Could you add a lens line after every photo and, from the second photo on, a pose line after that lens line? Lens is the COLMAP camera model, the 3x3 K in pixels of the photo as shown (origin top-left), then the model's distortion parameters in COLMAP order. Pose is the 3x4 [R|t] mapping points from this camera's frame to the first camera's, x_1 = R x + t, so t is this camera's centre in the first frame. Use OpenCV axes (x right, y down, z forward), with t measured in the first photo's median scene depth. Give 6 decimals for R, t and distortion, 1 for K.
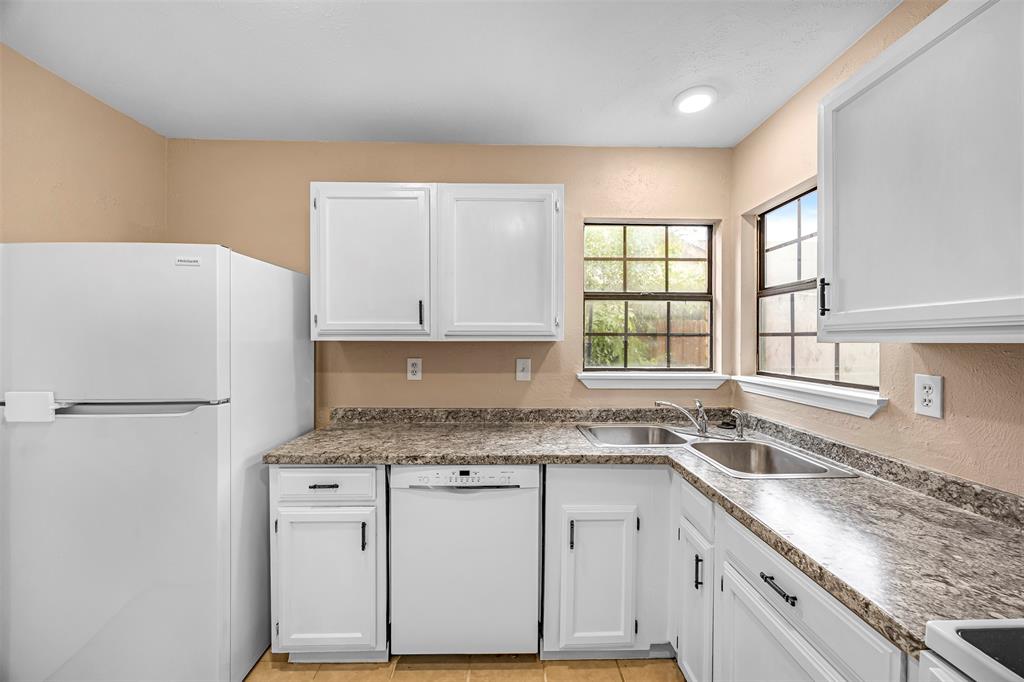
lens RADIAL K [[395.0, 0, 514.5], [0, 395.0, 339.1], [0, 0, 1]] dist [-0.001206, -0.000095]
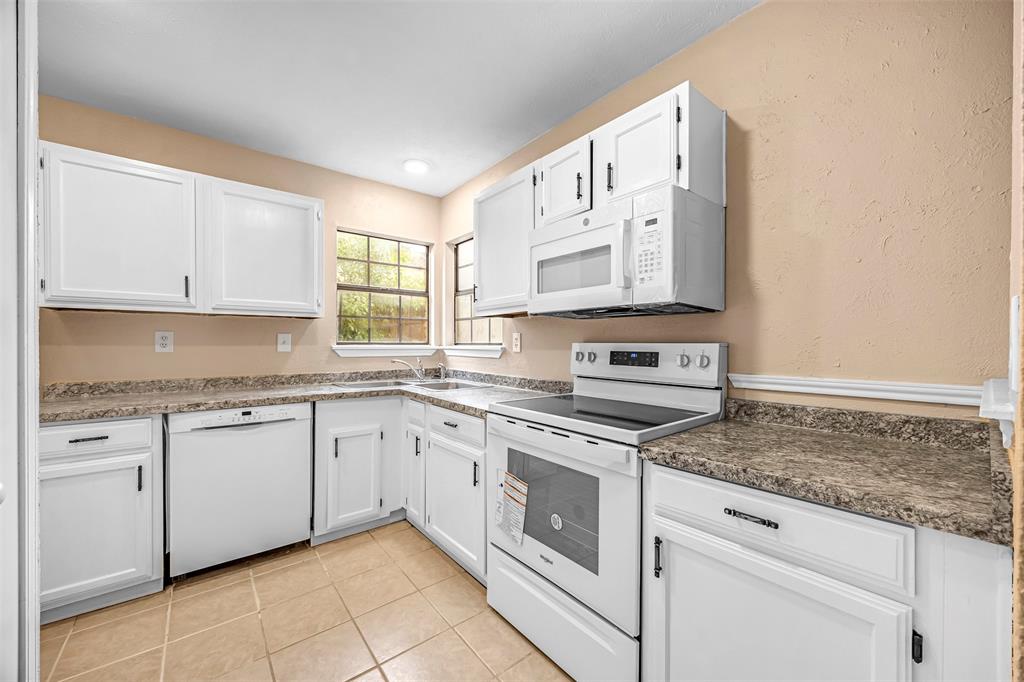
lens RADIAL K [[390.1, 0, 512.6], [0, 390.1, 345.1], [0, 0, 1]] dist [-0.000544, 0.000087]
pose [[0.793537, -0.004687, 0.608504, -0.208875], [0.000537, 0.999975, 0.007002, 0.108008], [-0.608521, -0.005229, 0.793520, -0.524175]]
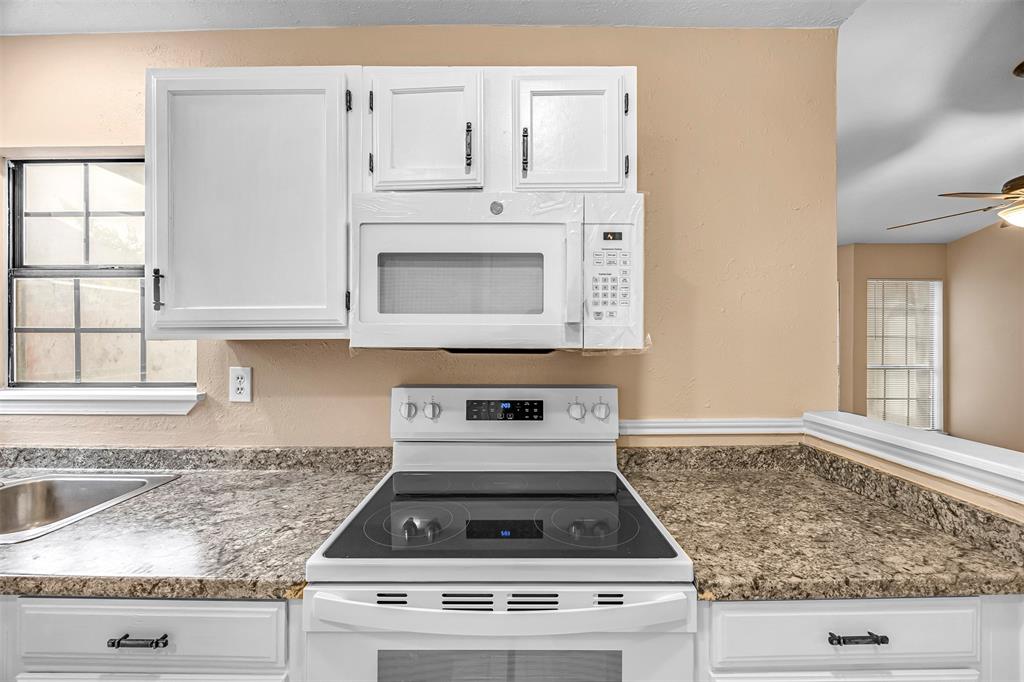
lens RADIAL K [[392.4, 0, 510.9], [0, 392.4, 337.8], [0, 0, 1]] dist [-0.001399, -0.000204]
pose [[0.033455, -0.003275, 0.999435, -0.066227], [0.000757, 0.999994, 0.003252, 0.000818], [-0.999440, 0.000648, 0.033458, 0.121484]]
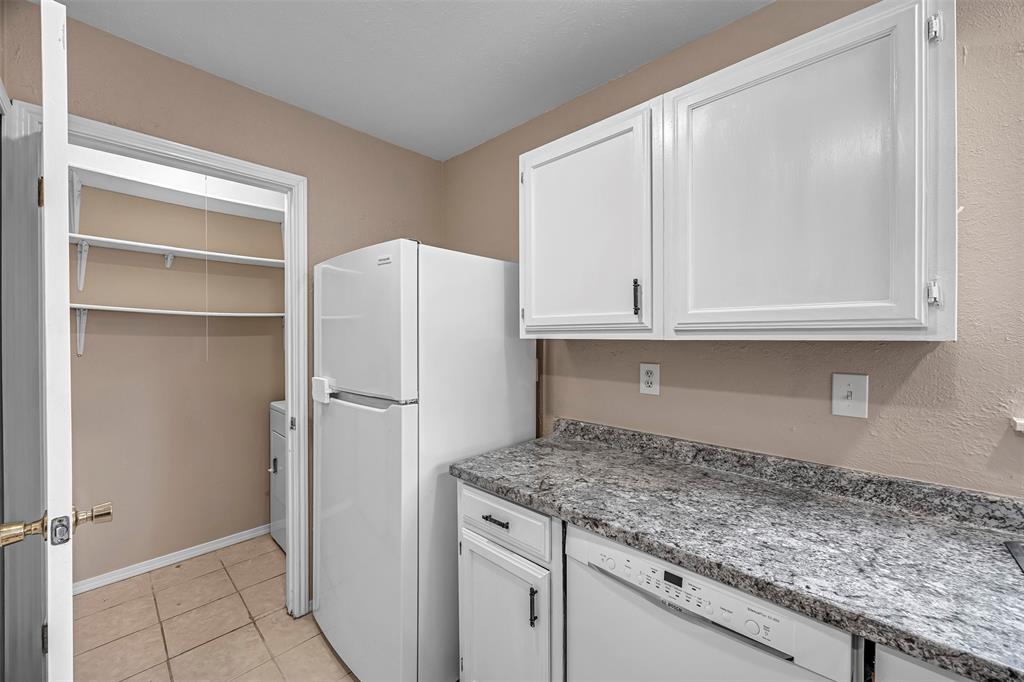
lens RADIAL K [[395.0, 0, 514.5], [0, 395.0, 339.1], [0, 0, 1]] dist [-0.001206, -0.000095]
pose [[0.713872, 0.002990, -0.700269, 0.100056], [-0.000205, 0.999992, 0.004062, 0.001571], [0.700276, -0.002756, 0.713867, 0.447639]]
